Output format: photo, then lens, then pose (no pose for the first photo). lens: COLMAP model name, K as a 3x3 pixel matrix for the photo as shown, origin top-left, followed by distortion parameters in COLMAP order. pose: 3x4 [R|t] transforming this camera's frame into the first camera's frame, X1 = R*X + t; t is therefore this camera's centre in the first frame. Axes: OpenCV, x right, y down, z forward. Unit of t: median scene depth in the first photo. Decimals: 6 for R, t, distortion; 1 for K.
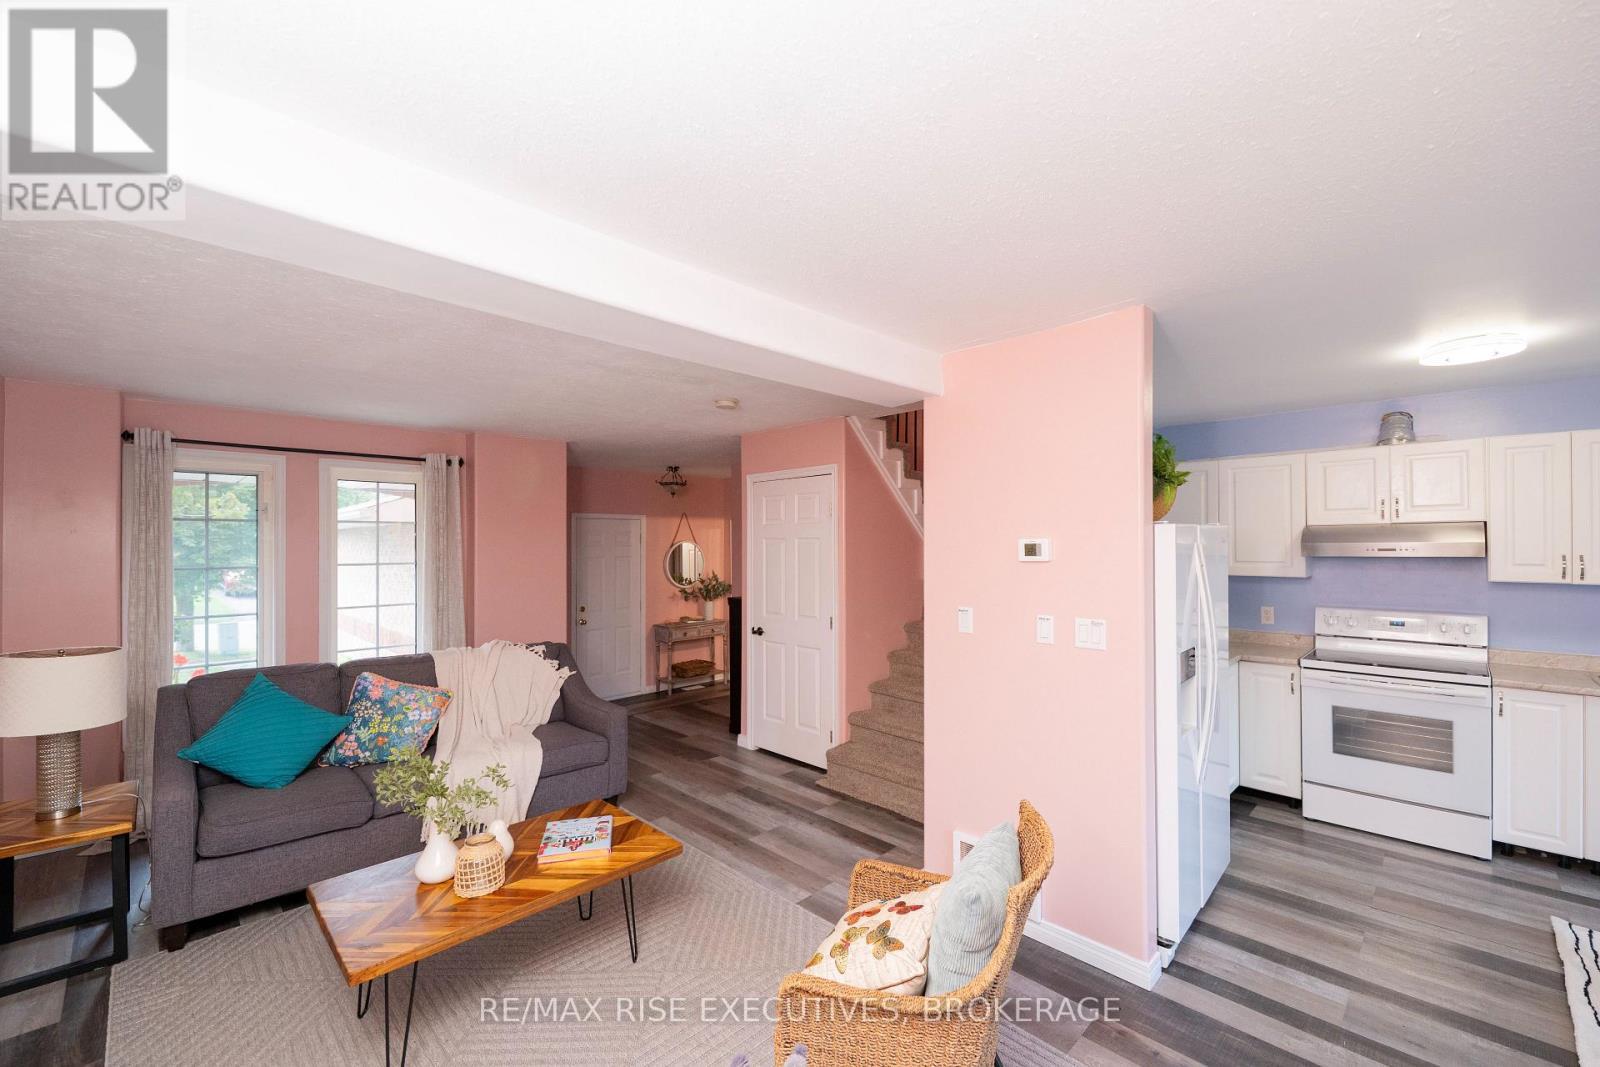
lens RADIAL K [[643.0, 0, 781.8], [0, 643.0, 541.5], [0, 0, 1]] dist [0.000602, -0.011602]
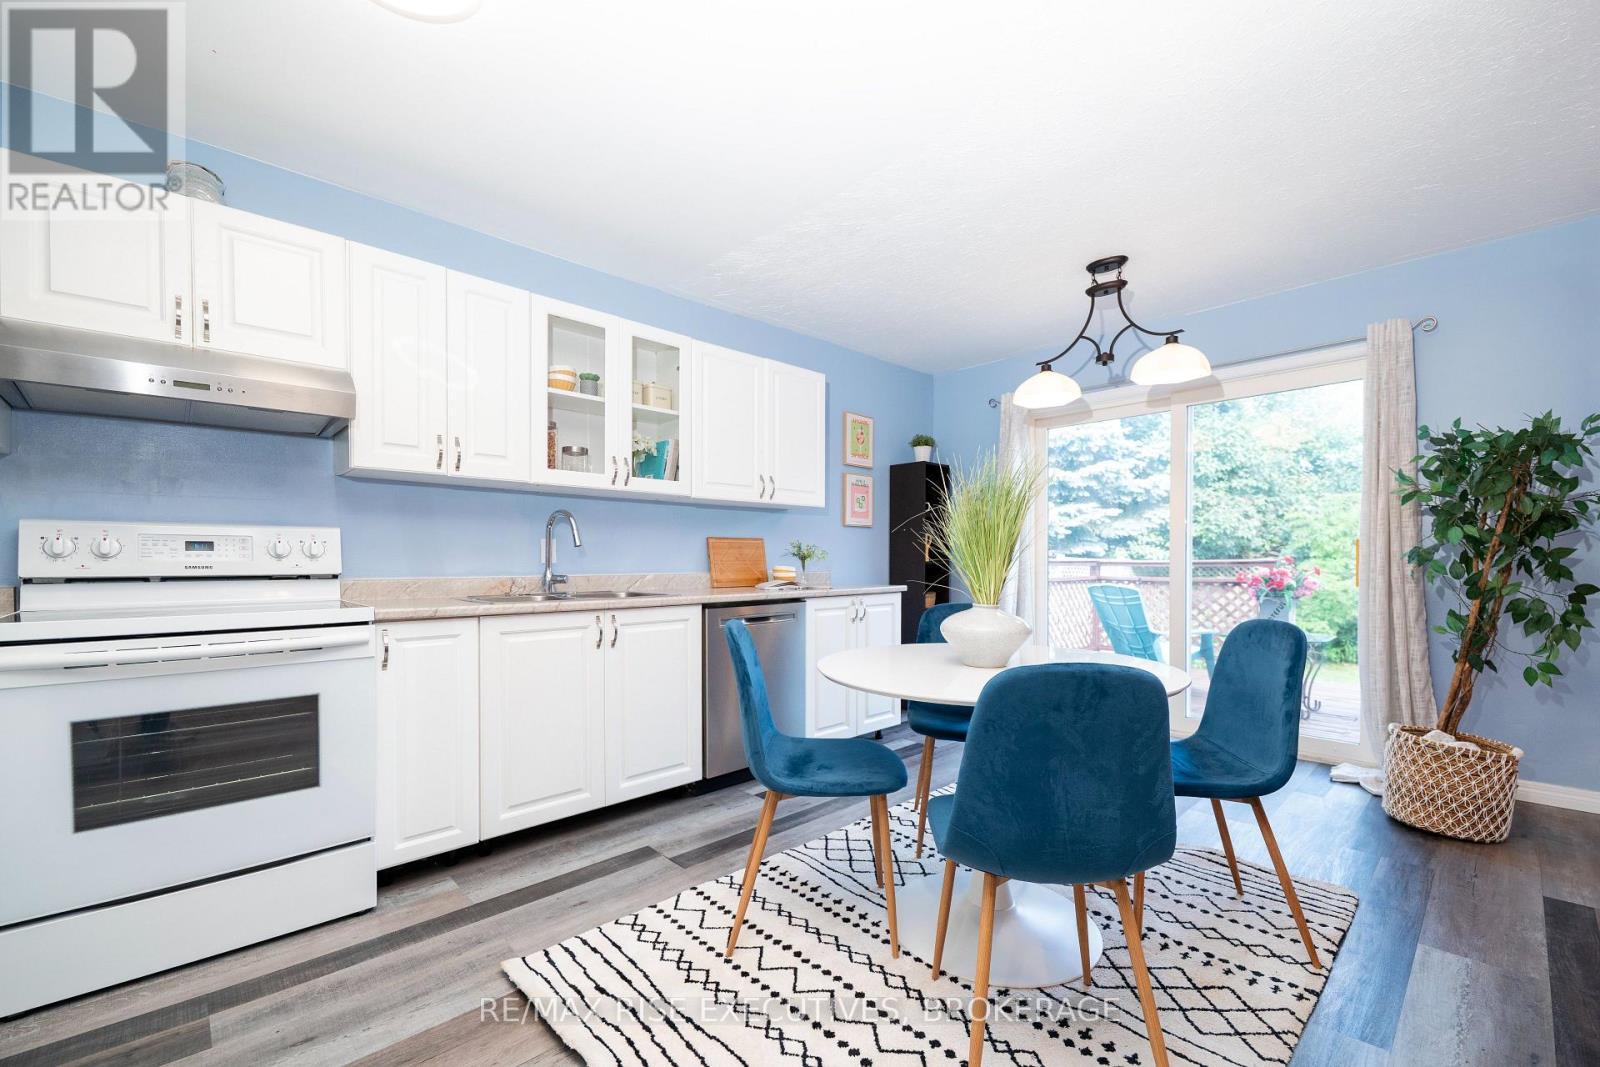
lens RADIAL K [[683.6, 0, 801.5], [0, 683.6, 560.8], [0, 0, 1]] dist [0.002525, -0.000570]
pose [[0.017604, -0.003917, 0.999837, 0.458935], [-0.006580, 0.999970, 0.004033, 0.160529], [-0.999823, -0.006650, 0.017578, 0.559364]]
